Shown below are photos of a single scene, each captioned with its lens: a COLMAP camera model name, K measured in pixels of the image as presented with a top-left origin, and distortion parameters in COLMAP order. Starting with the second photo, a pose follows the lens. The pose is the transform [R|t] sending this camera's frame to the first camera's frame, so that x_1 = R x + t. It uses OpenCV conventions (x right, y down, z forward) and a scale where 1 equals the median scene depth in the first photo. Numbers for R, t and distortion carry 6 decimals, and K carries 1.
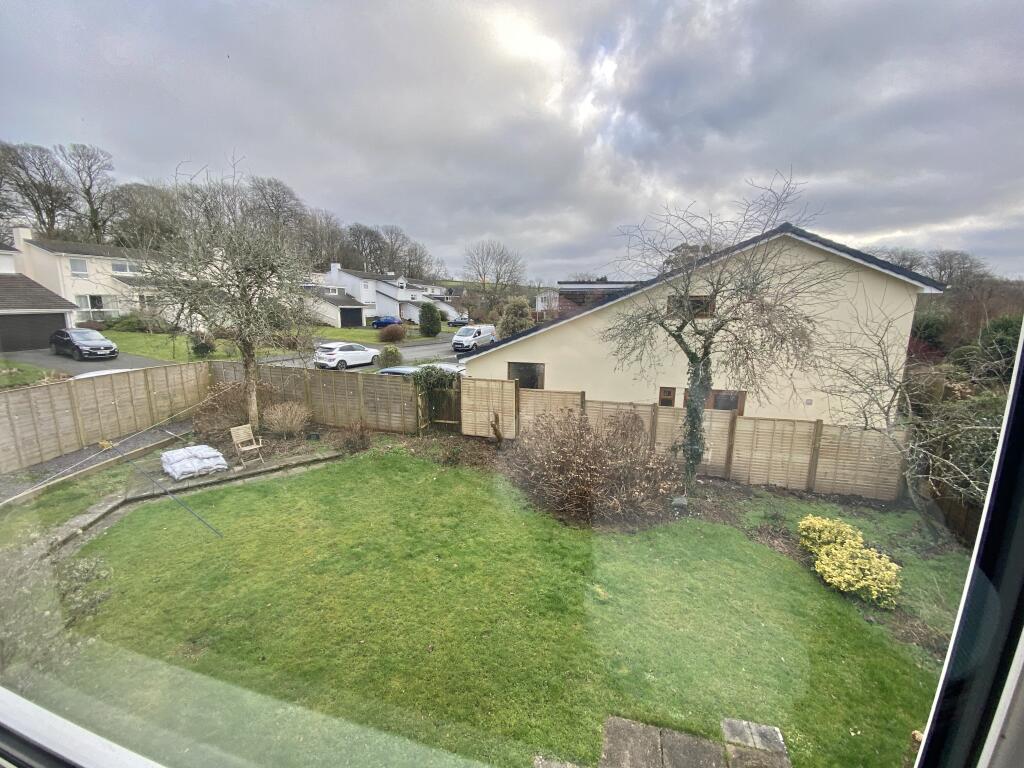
lens RADIAL K [[416.7, 0, 509.1], [0, 416.7, 383.4], [0, 0, 1]] dist [0.018686, -0.020528]
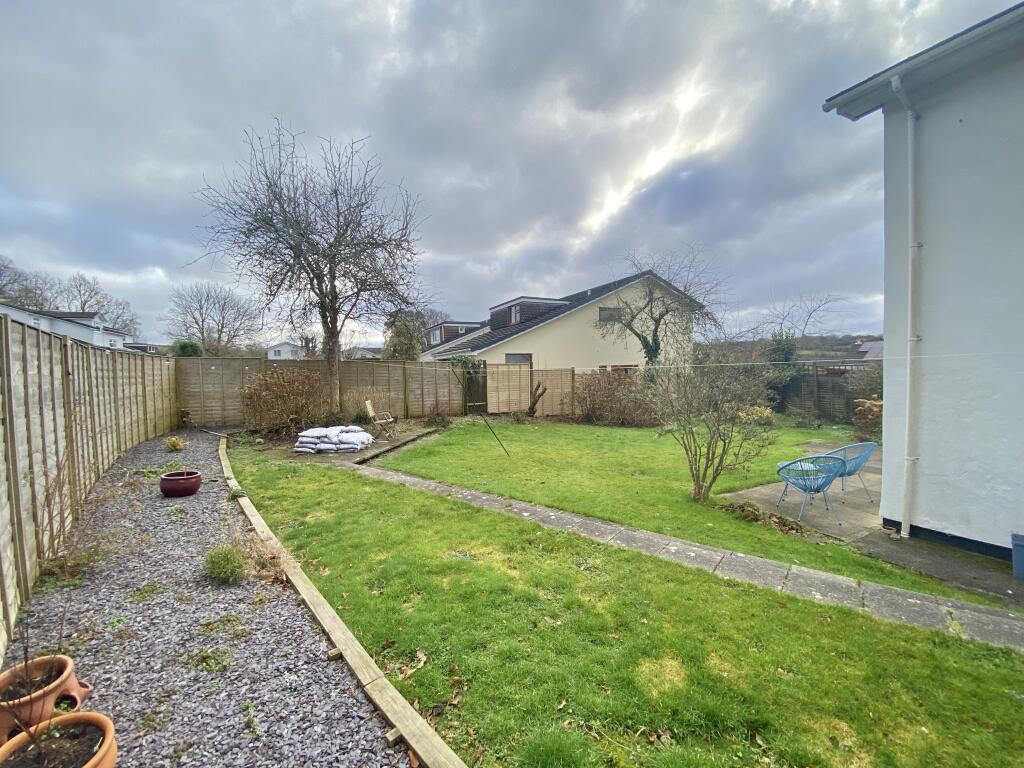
lens RADIAL K [[416.7, 0, 509.1], [0, 416.7, 383.4], [0, 0, 1]] dist [0.018686, -0.020528]
pose [[0.757093, -0.045459, 0.651723, -0.836572], [0.144037, 0.984643, -0.098644, 0.165204], [-0.637231, 0.168555, 0.752015, 0.069866]]
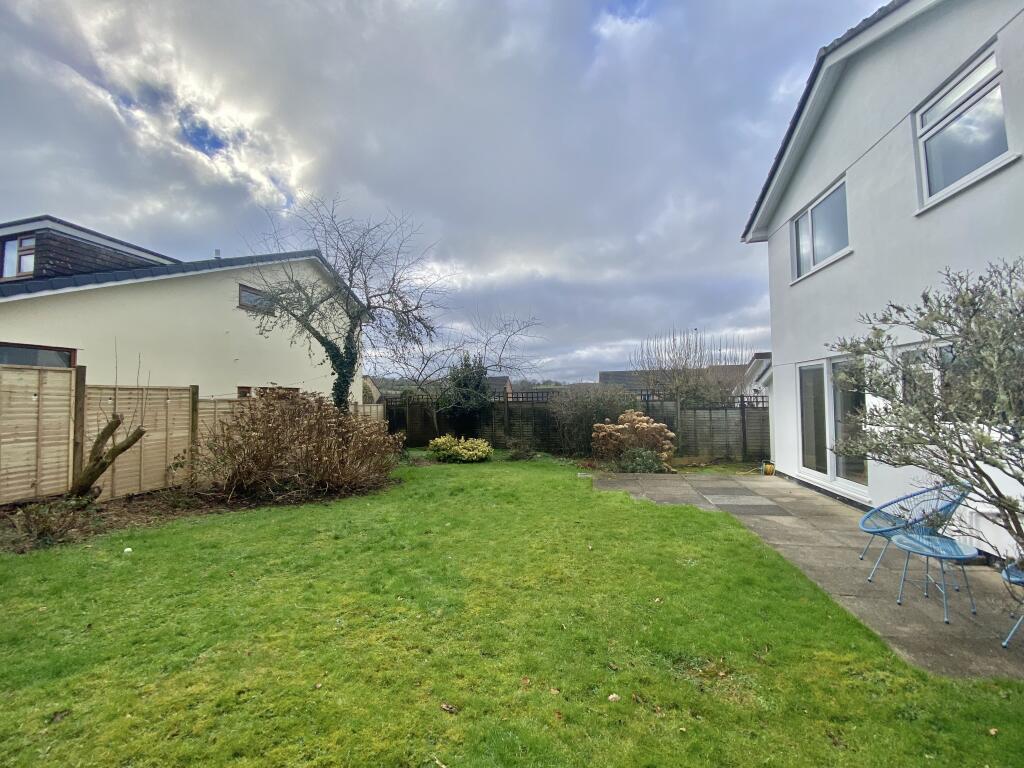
lens RADIAL K [[416.7, 0, 509.1], [0, 416.7, 383.4], [0, 0, 1]] dist [0.018686, -0.020528]
pose [[-0.081081, 0.033366, 0.996149, -0.500616], [0.204810, 0.978669, -0.016110, 0.119693], [-0.975438, 0.202715, -0.086185, 0.505073]]
